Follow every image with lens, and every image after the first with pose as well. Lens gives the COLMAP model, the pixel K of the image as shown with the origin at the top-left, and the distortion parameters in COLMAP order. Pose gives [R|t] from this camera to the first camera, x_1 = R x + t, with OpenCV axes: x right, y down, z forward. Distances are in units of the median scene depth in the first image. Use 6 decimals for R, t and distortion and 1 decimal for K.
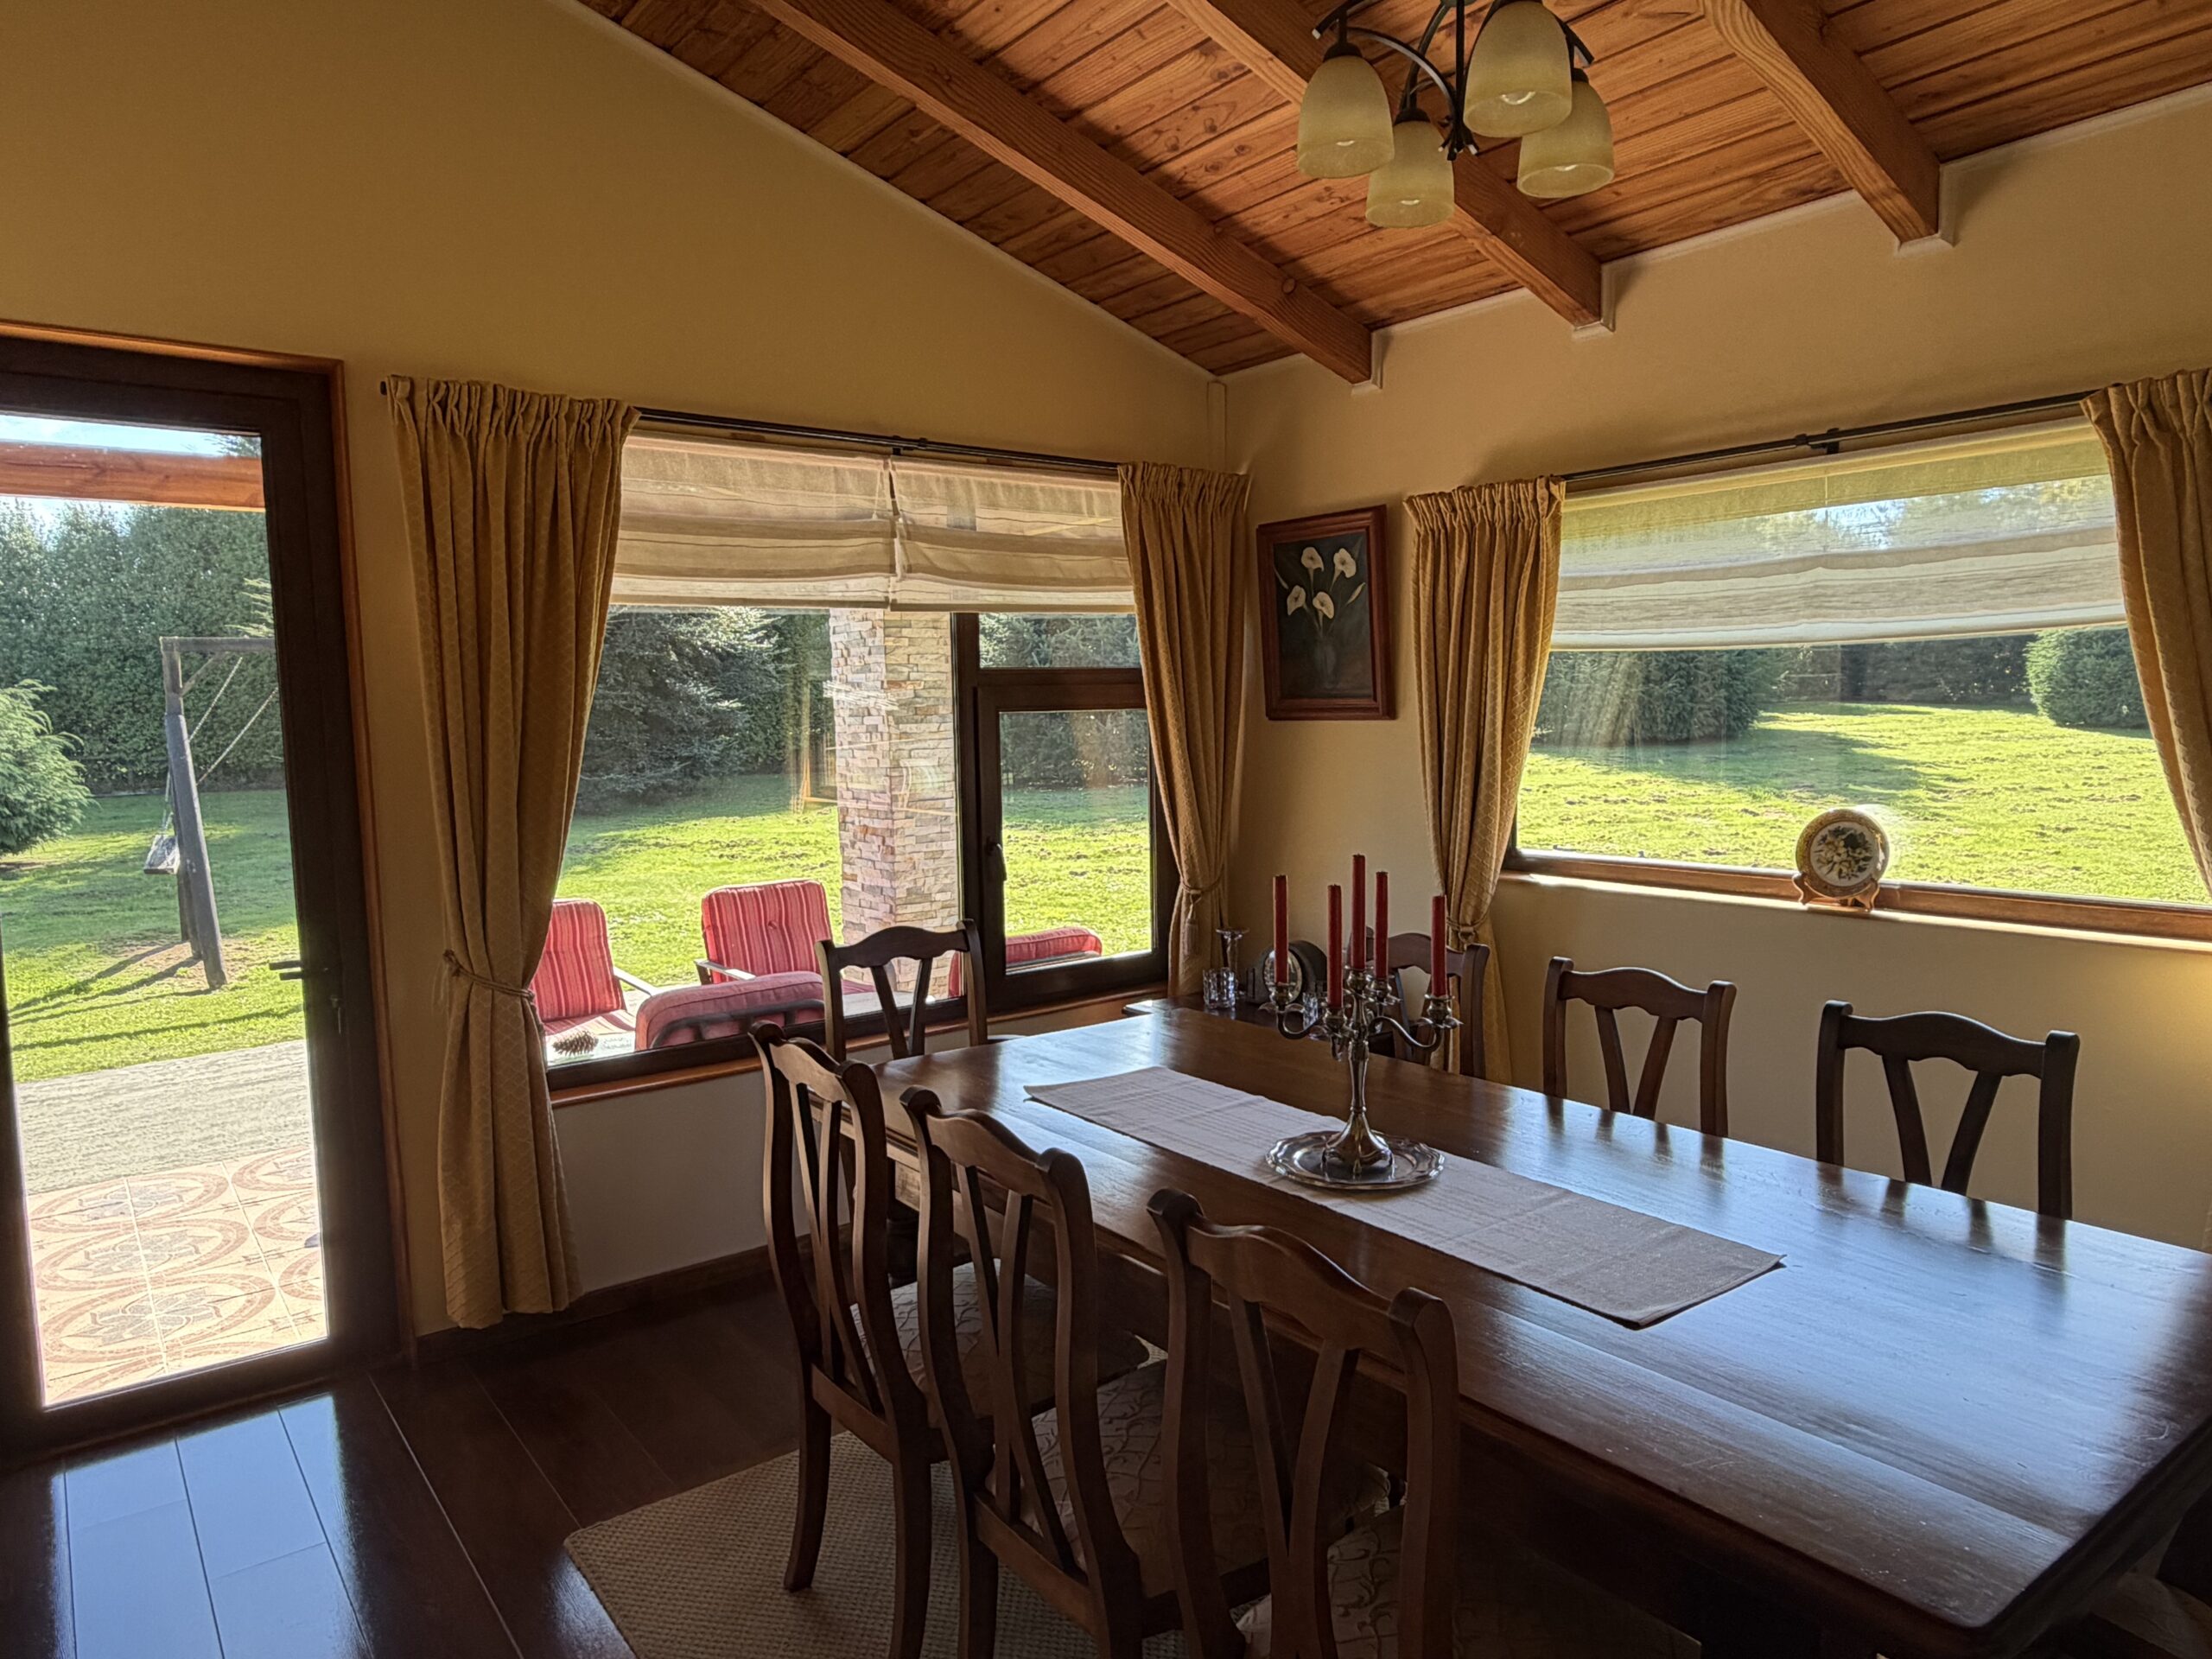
lens RADIAL K [[1413.9, 0, 1101.0], [0, 1413.9, 827.7], [0, 0, 1]] dist [0.004347, -0.002430]
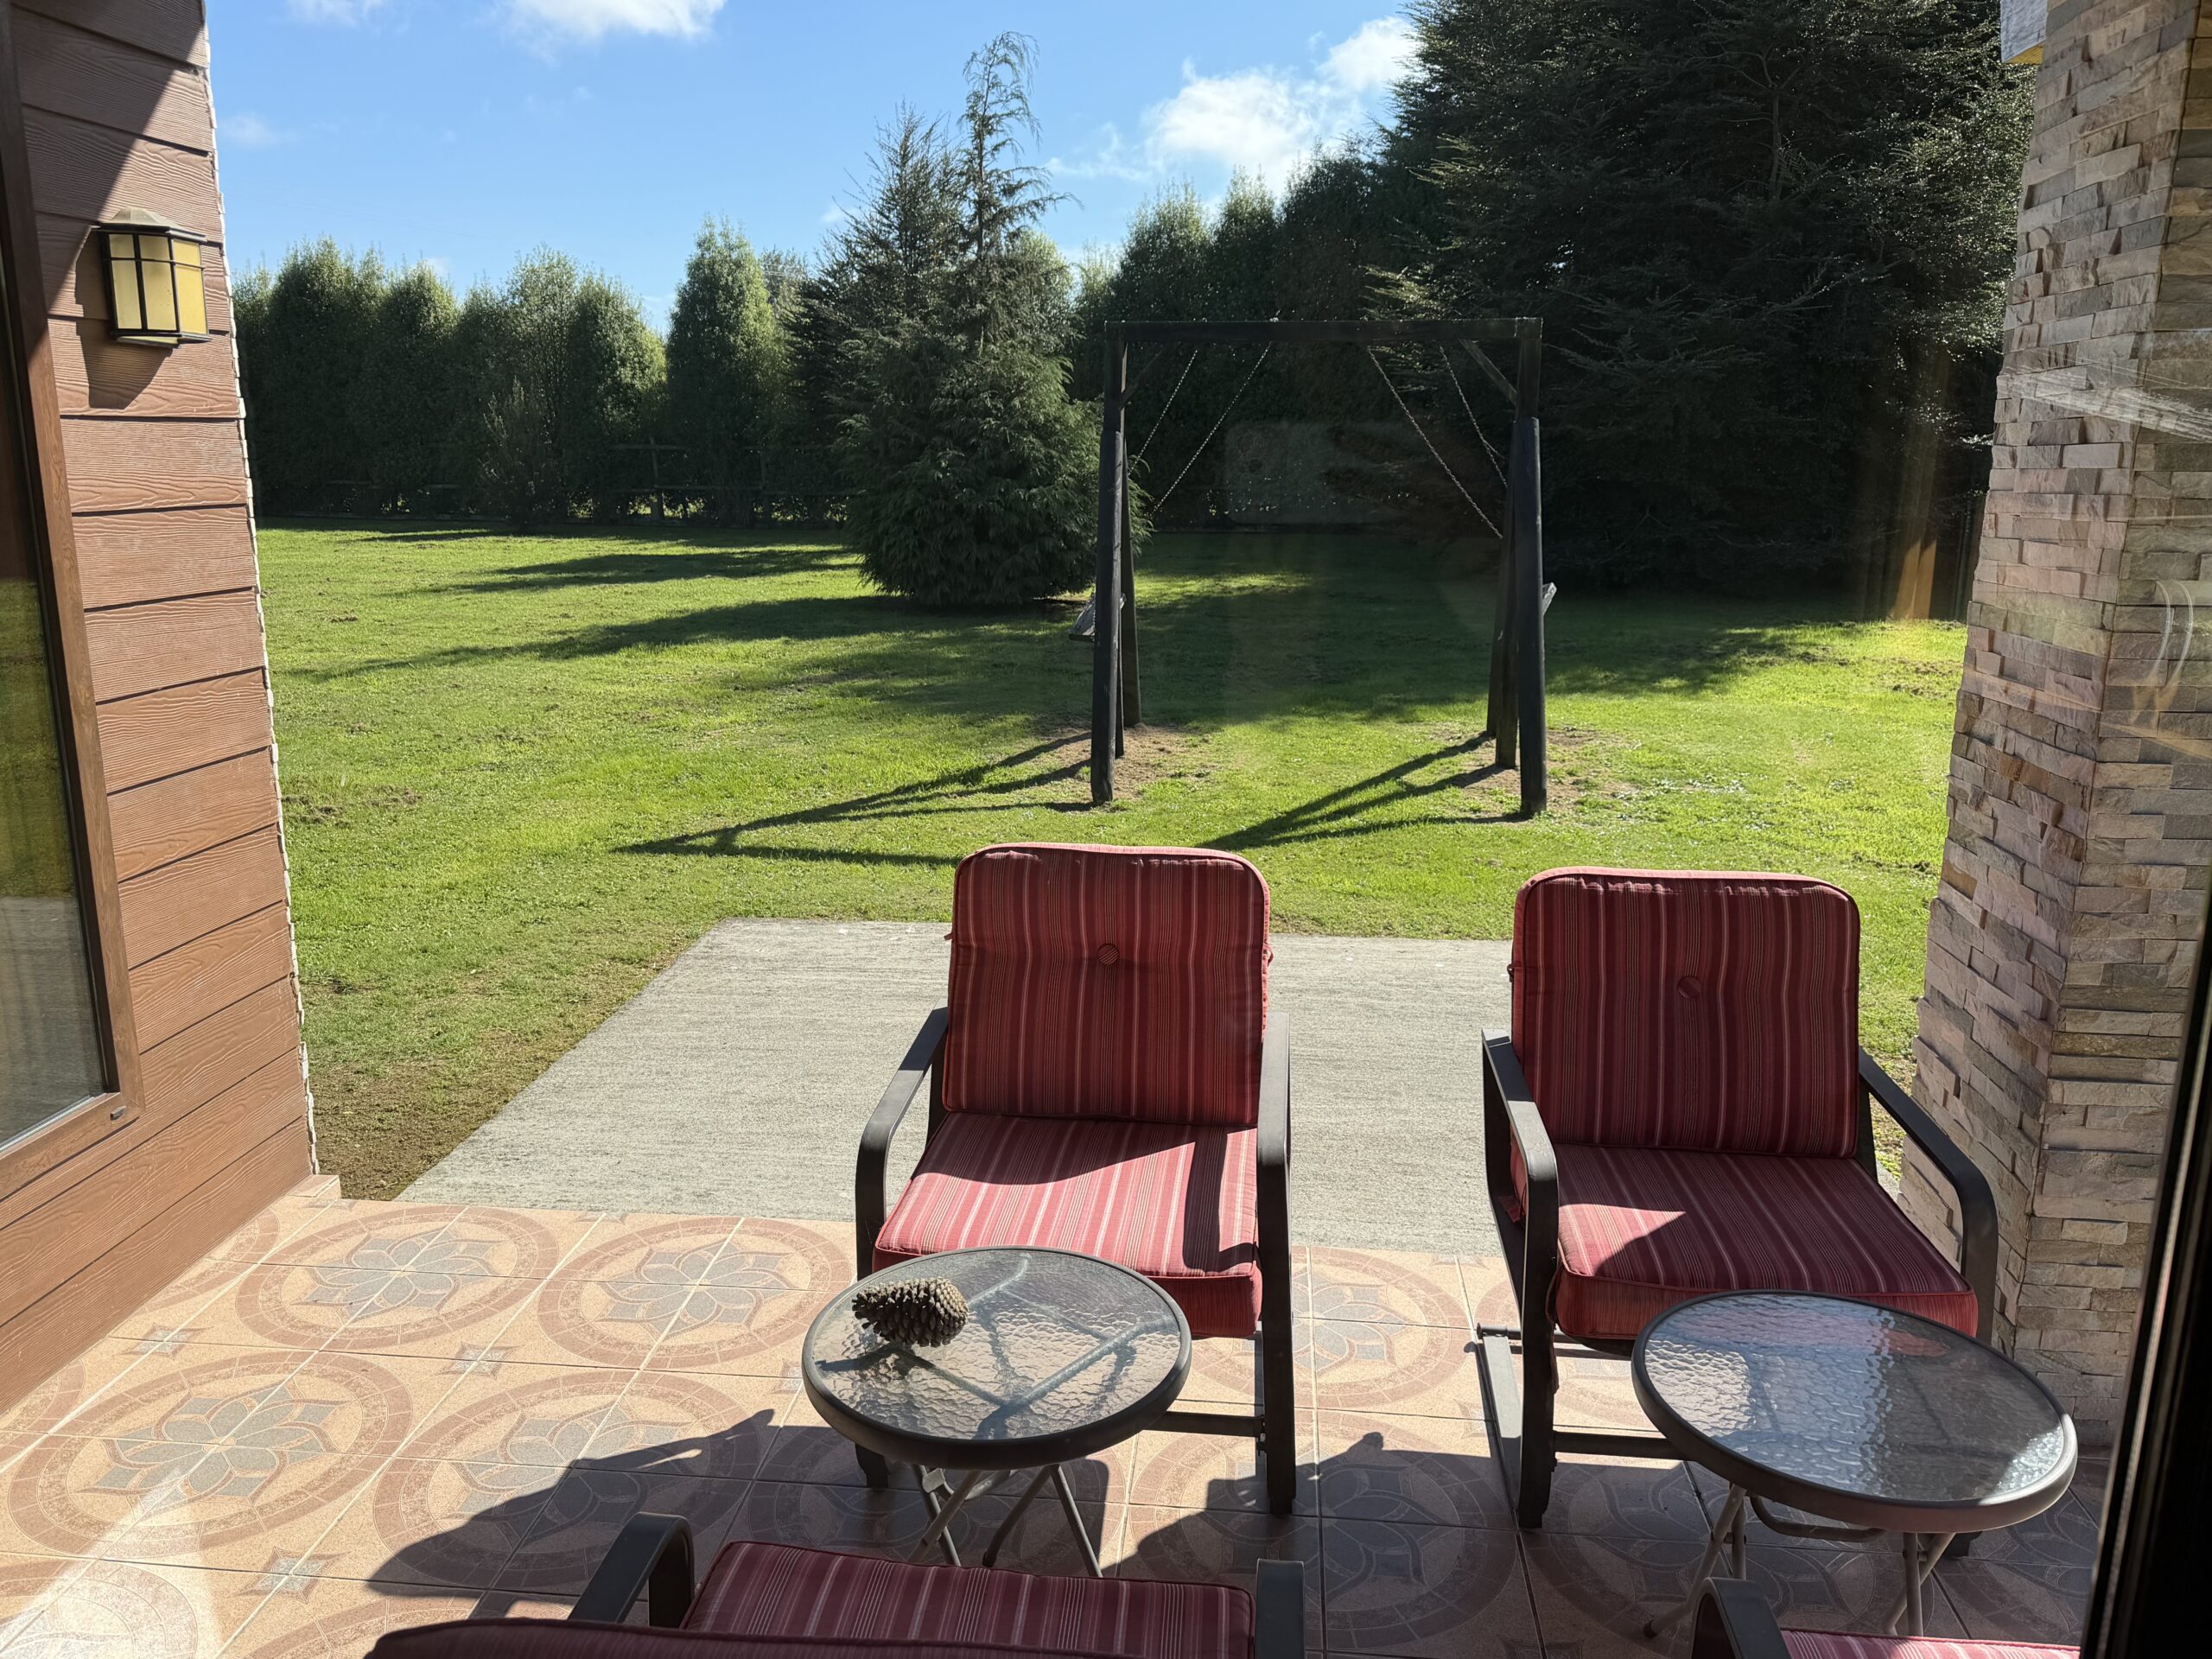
lens RADIAL K [[1663.9, 0, 1099.1], [0, 1663.9, 837.9], [0, 0, 1]] dist [0.009900, -0.008696]
pose [[0.721032, 0.181334, -0.668753, -0.048924], [-0.082441, 0.980744, 0.177045, -0.037416], [0.687980, -0.072523, 0.722097, 0.539706]]
